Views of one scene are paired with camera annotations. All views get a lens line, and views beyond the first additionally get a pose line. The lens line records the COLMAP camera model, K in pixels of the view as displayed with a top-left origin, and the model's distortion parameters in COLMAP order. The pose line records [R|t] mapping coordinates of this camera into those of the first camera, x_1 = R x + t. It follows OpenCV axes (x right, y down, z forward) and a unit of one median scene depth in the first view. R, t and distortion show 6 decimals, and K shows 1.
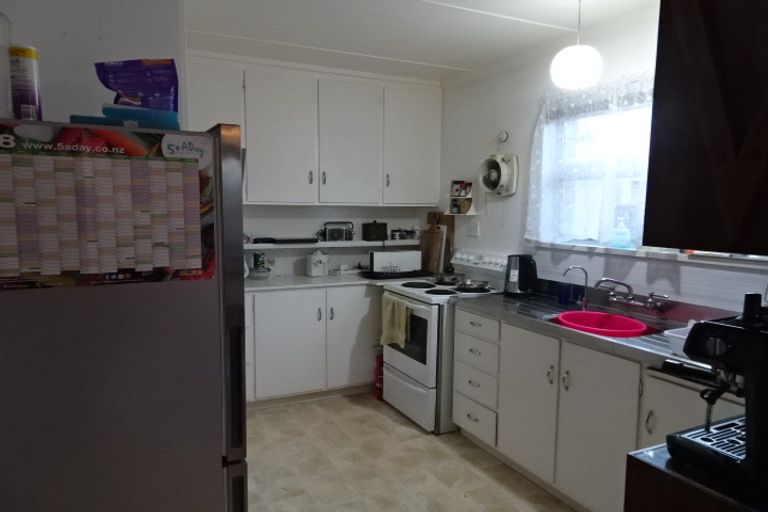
lens RADIAL K [[543.4, 0, 383.9], [0, 543.4, 269.9], [0, 0, 1]] dist [-0.002531, -0.004083]
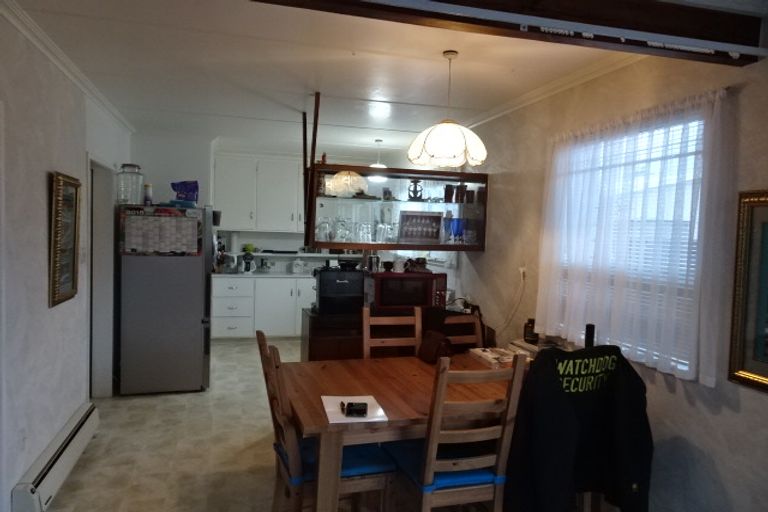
lens RADIAL K [[546.4, 0, 384.0], [0, 546.4, 256.0], [0, 0, 1]] dist [-0.000368, -0.000640]
pose [[0.982564, 0.026144, -0.184079, 1.266160], [-0.040024, 0.996594, -0.072099, 0.195930], [0.181567, 0.078209, 0.980264, -1.817075]]
